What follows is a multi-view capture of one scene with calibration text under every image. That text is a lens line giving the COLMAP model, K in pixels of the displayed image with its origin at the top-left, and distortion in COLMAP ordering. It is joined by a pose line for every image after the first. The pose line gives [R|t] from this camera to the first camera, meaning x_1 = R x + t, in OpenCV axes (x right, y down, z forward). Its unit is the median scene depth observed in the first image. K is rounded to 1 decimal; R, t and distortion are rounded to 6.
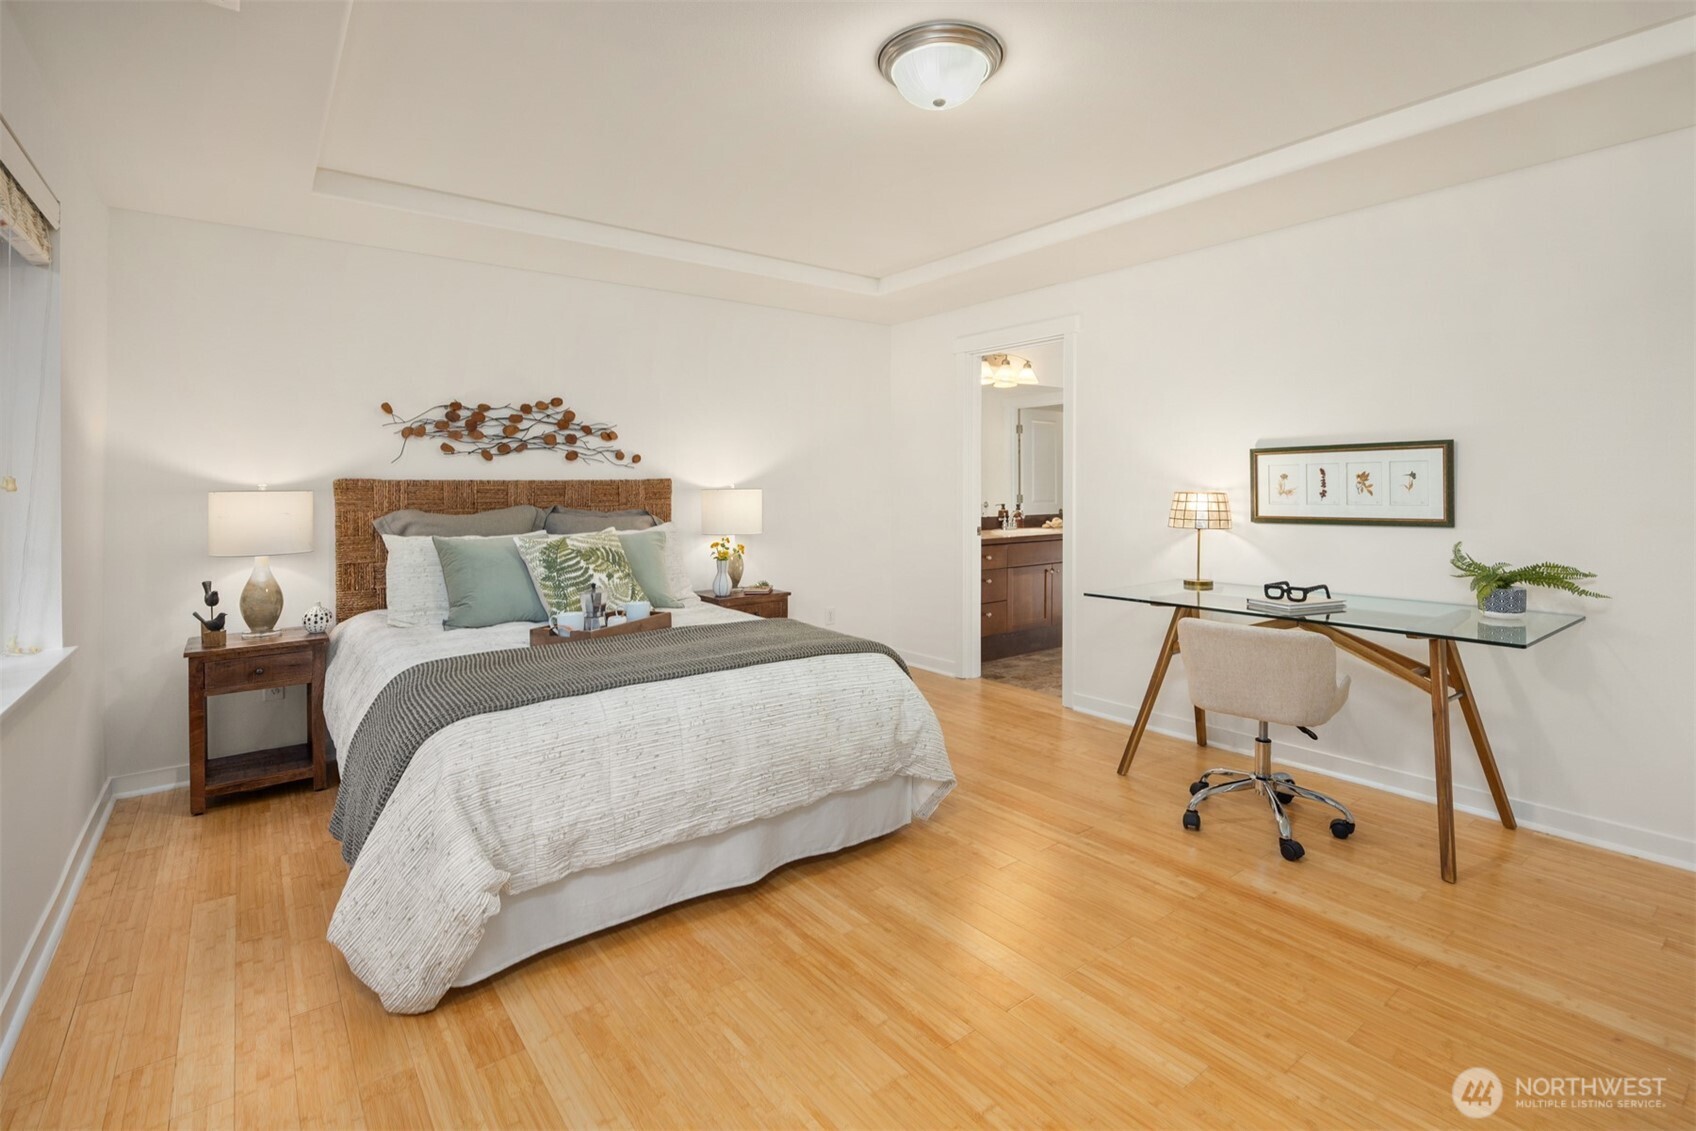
lens RADIAL K [[806.5, 0, 871.8], [0, 806.5, 517.0], [0, 0, 1]] dist [-0.001410, -0.000307]
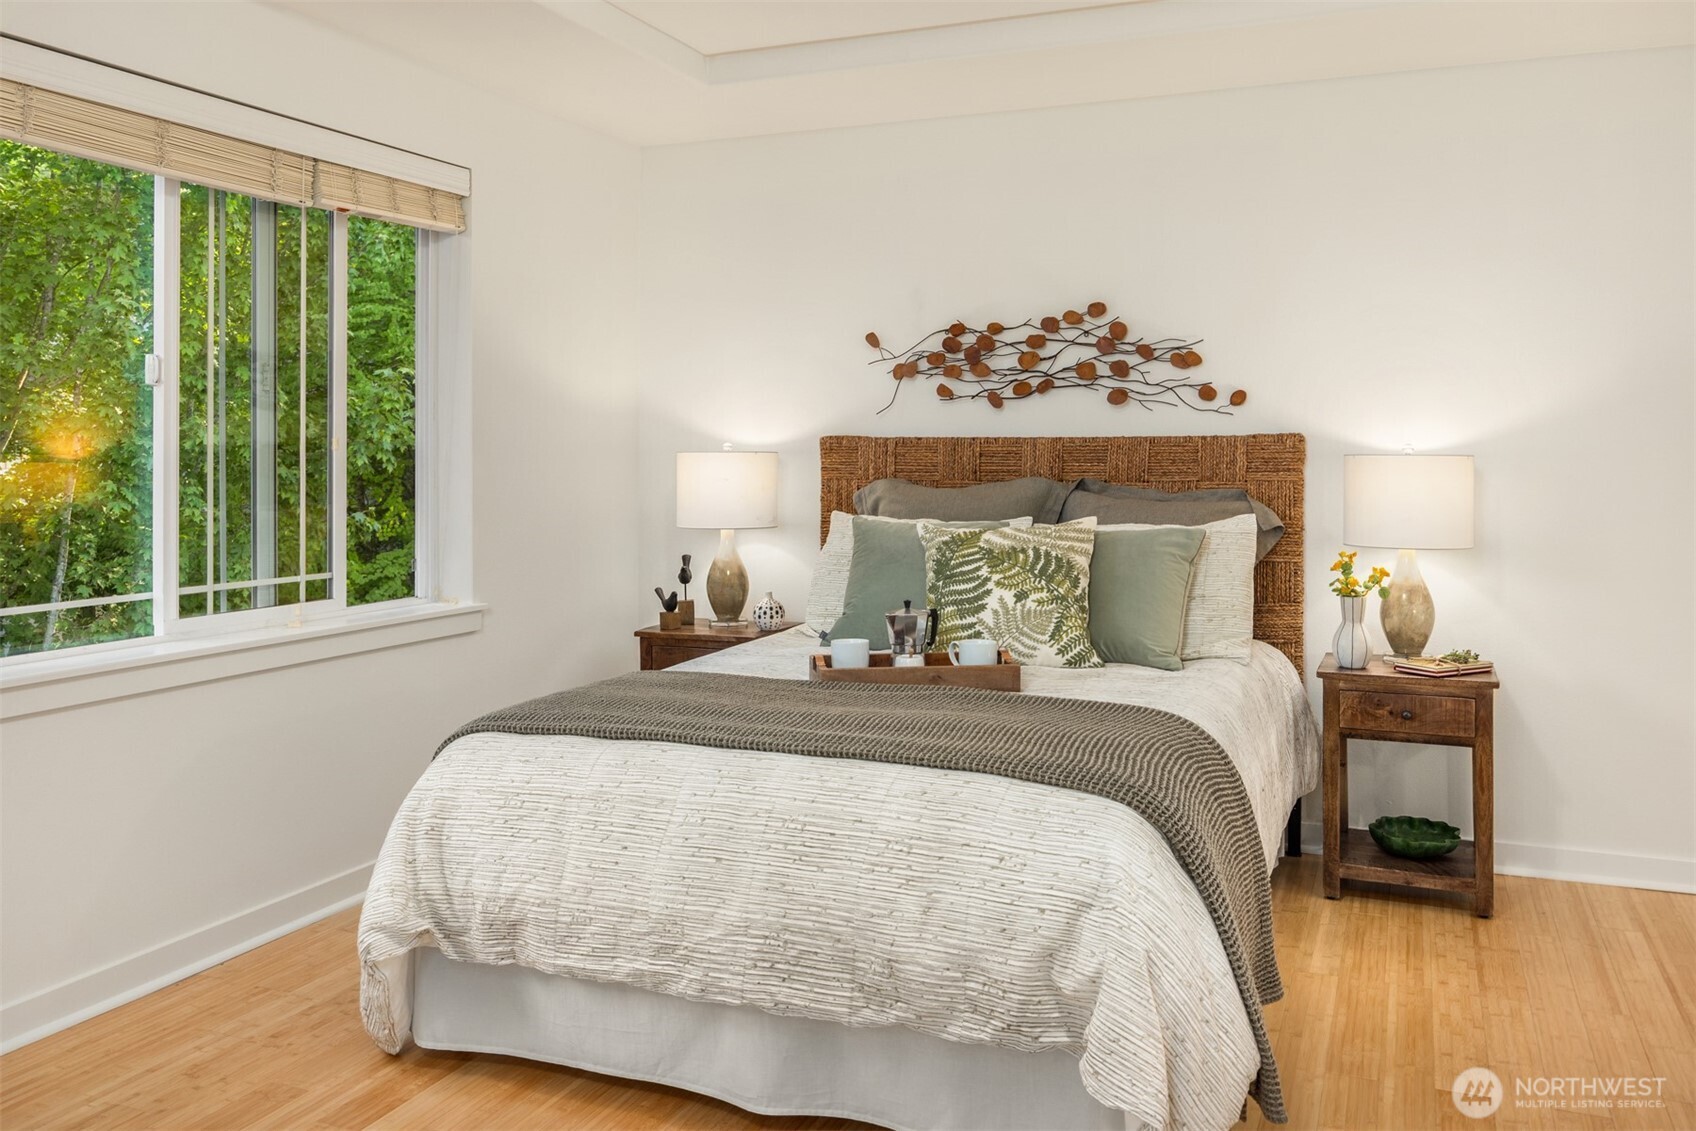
lens RADIAL K [[1418.0, 0, 842.4], [0, 1418.0, 485.8], [0, 0, 1]] dist [-0.007379, 0.002674]
pose [[0.476589, 0.027718, -0.878689, 0.492852], [-0.036423, 0.999267, 0.011766, -0.015337], [0.878371, 0.026397, 0.477249, 0.339622]]
